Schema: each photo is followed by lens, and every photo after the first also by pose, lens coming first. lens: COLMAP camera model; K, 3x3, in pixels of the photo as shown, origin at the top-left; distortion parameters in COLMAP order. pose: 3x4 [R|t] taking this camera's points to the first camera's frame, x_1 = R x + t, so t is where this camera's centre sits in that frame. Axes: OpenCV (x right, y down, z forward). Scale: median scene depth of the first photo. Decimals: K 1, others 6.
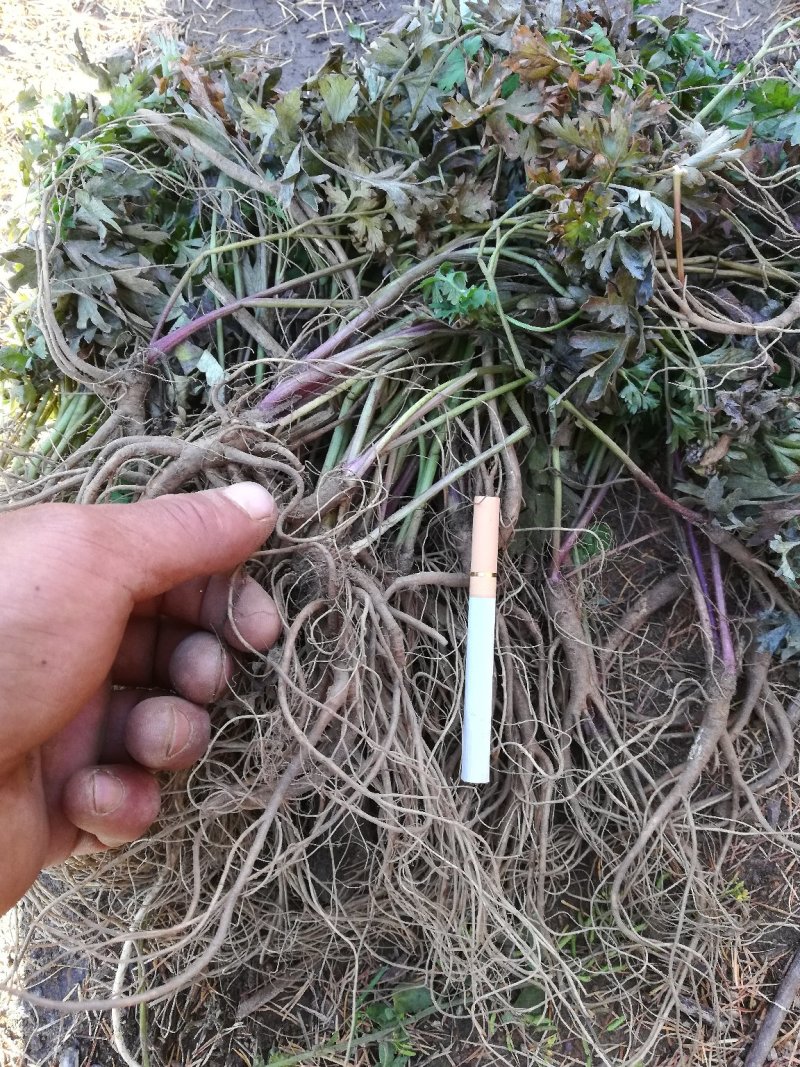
lens RADIAL K [[619.2, 0, 400.0], [0, 619.2, 569.7], [0, 0, 1]] dist [0.001763, -0.019251]
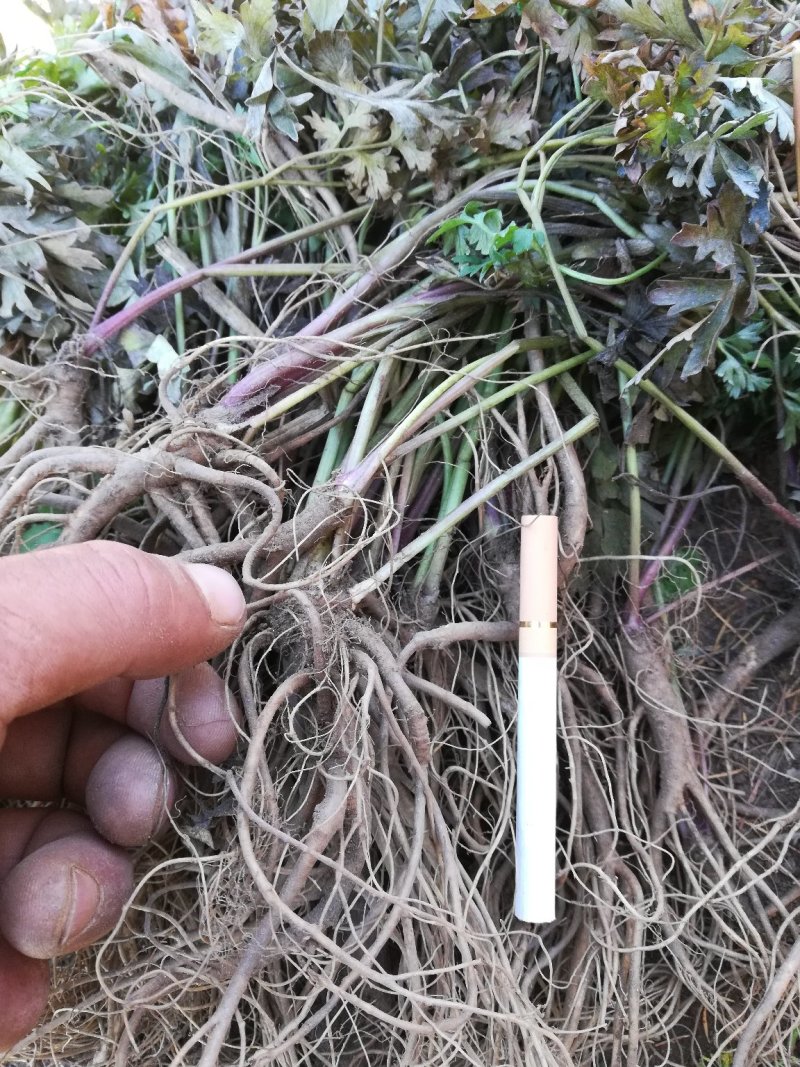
lens RADIAL K [[619.2, 0, 400.0], [0, 619.2, 569.7], [0, 0, 1]] dist [0.001763, -0.019251]
pose [[0.998687, -0.024864, -0.044794, 0.009227], [0.023012, 0.998877, -0.041414, -0.028630], [0.045773, 0.040328, 0.998137, 0.269892]]
